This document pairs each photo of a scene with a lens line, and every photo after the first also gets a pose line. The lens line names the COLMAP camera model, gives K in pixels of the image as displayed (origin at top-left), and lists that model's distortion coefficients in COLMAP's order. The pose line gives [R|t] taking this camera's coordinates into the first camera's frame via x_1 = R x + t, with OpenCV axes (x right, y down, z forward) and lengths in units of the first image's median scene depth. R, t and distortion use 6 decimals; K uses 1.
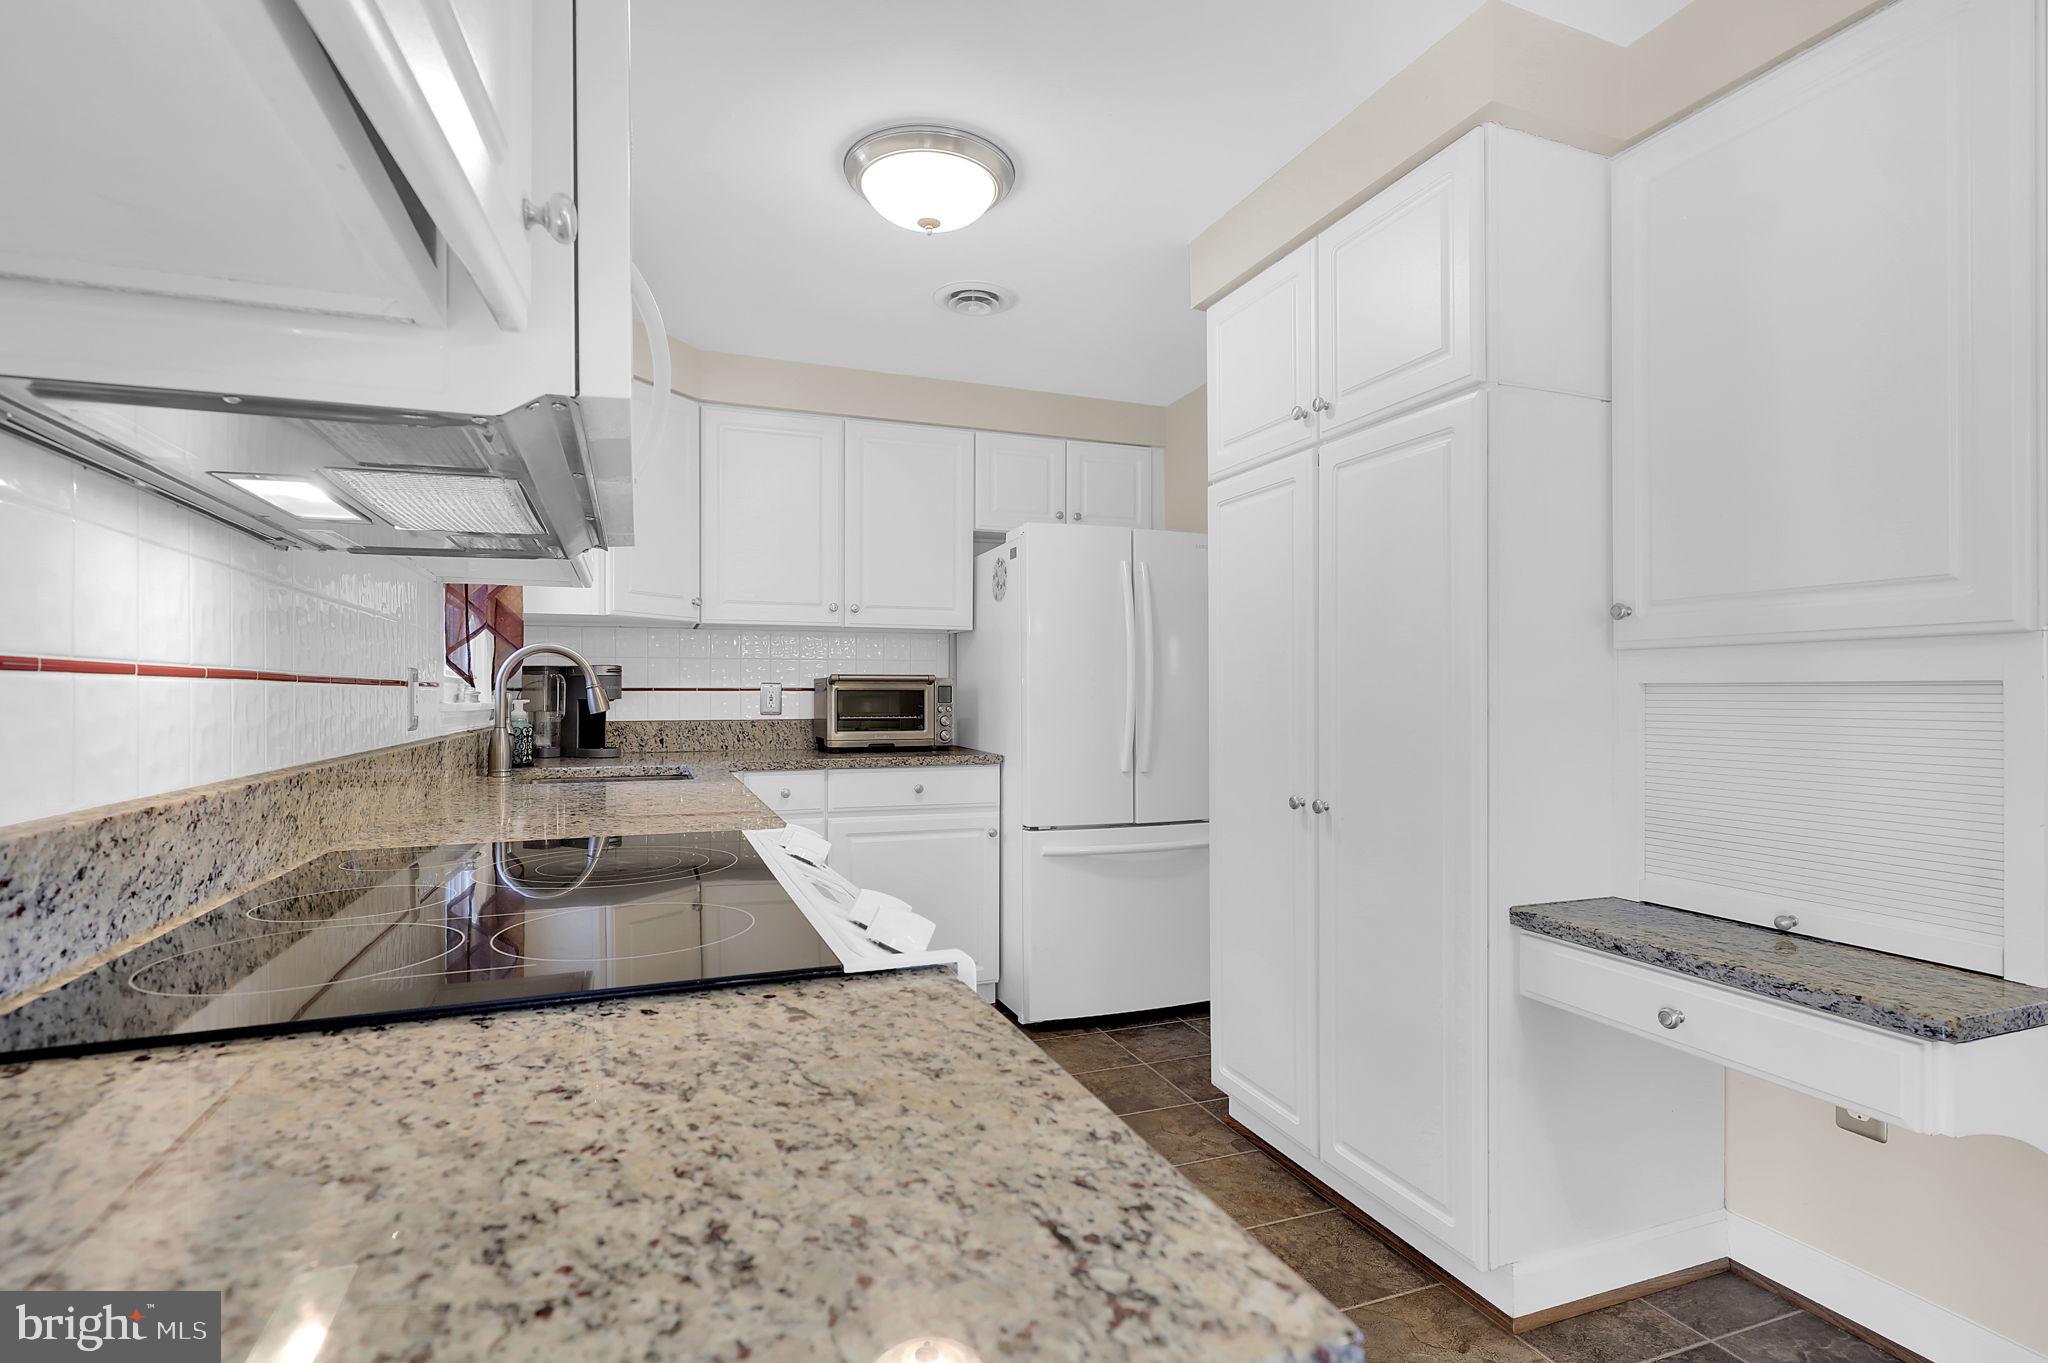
lens RADIAL K [[1005.5, 0, 1024.0], [0, 1005.5, 681.5], [0, 0, 1]] dist [0.000045, -0.000385]
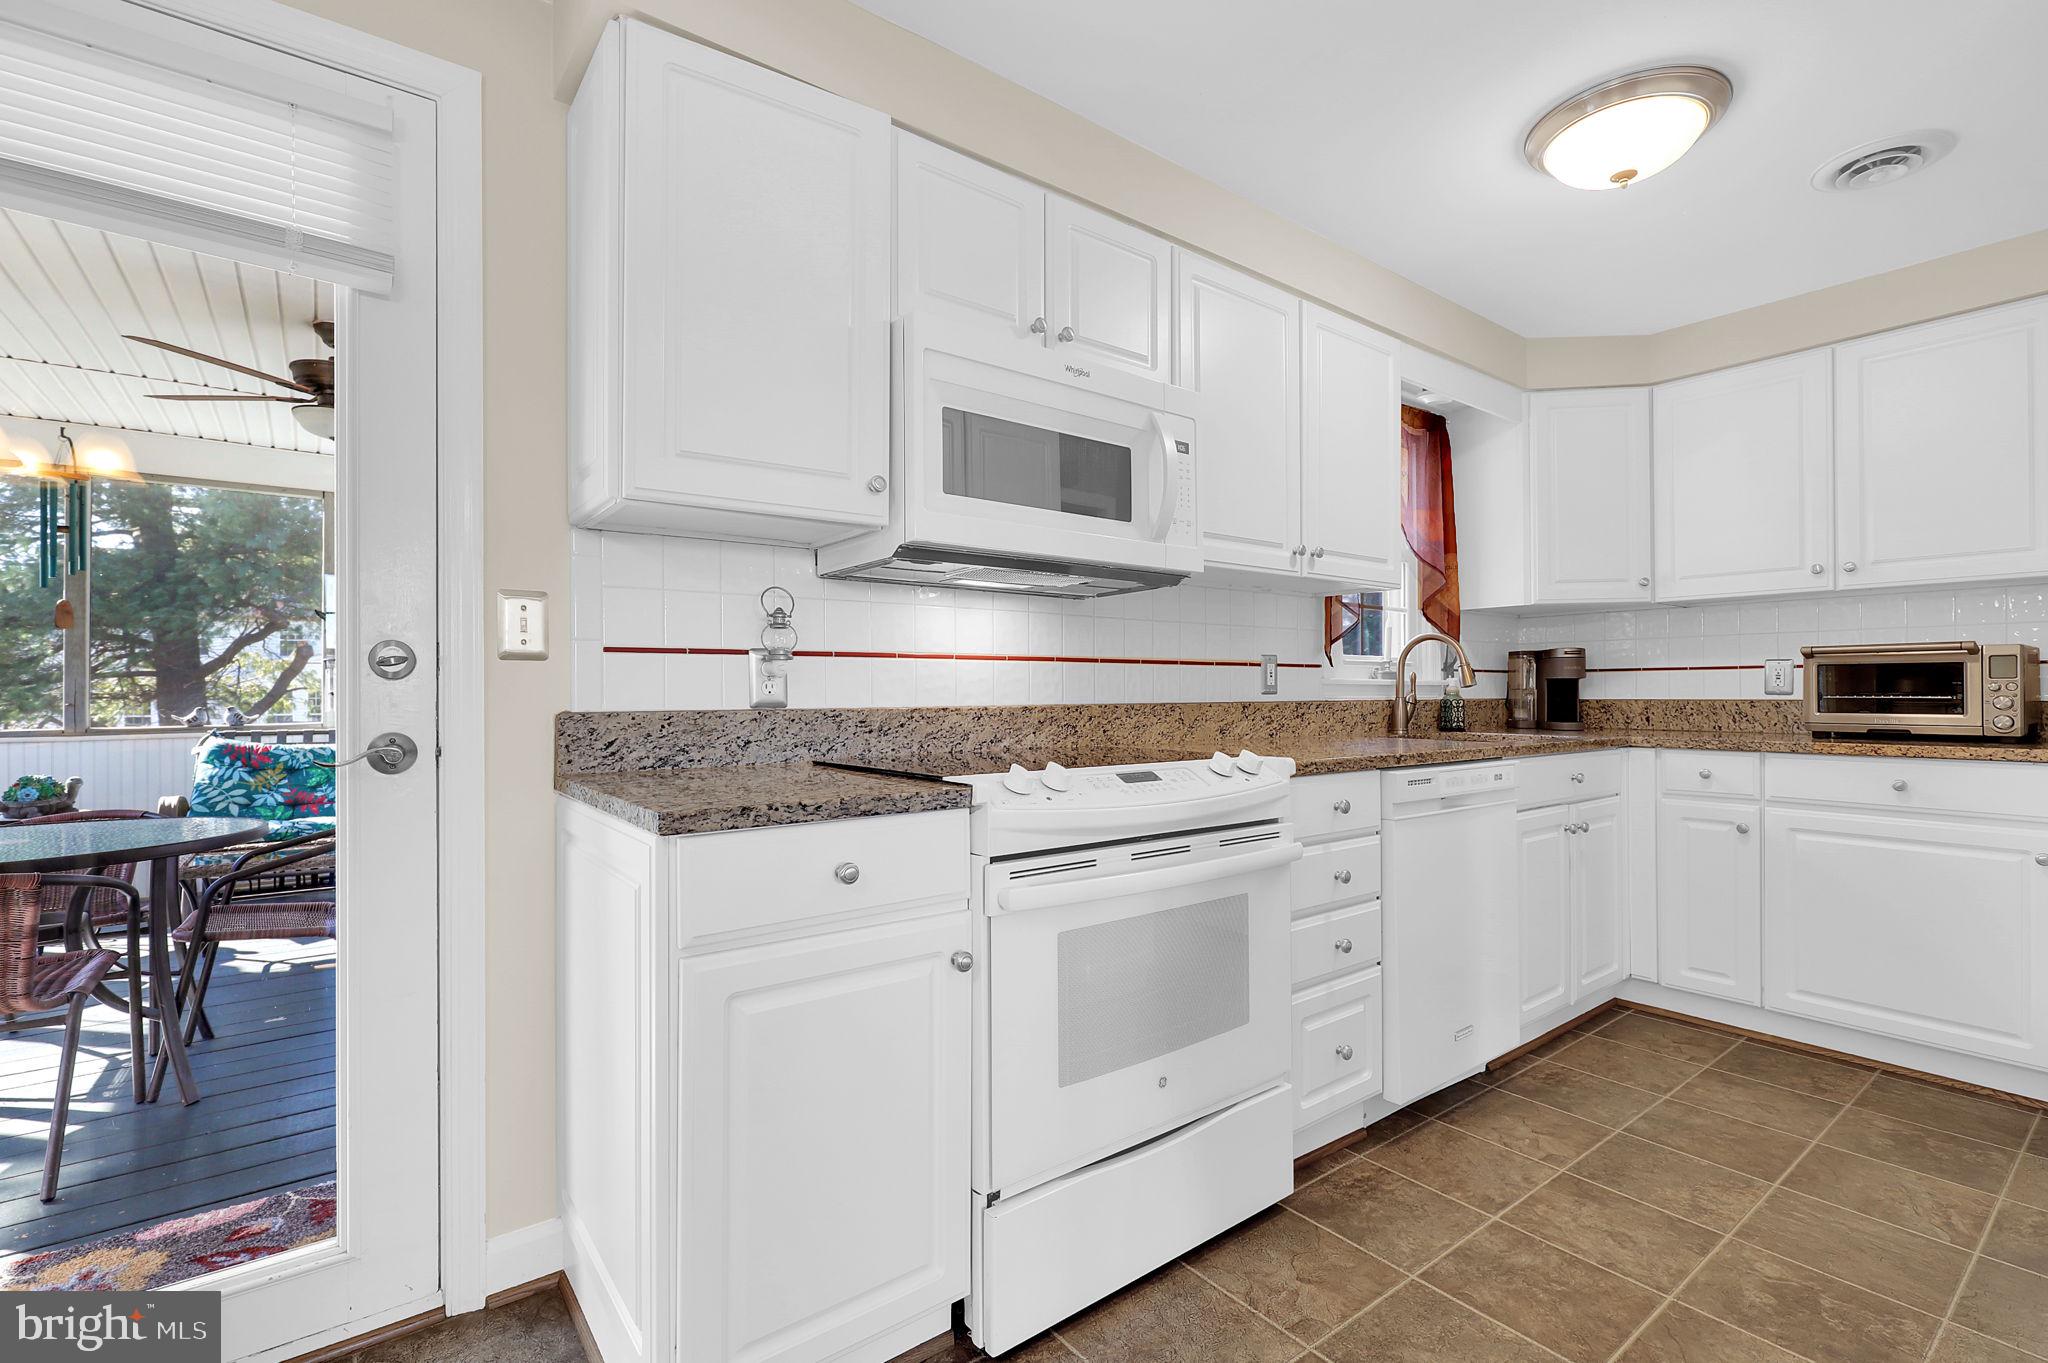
lens RADIAL K [[943.0, 0, 1024.0], [0, 943.0, 681.5], [0, 0, 1]] dist [-0.000551, -0.000127]
pose [[0.289405, -0.009521, -0.957159, 0.403192], [0.014414, 0.999880, -0.005588, 0.018077], [0.957098, -0.012180, 0.289508, 0.118363]]
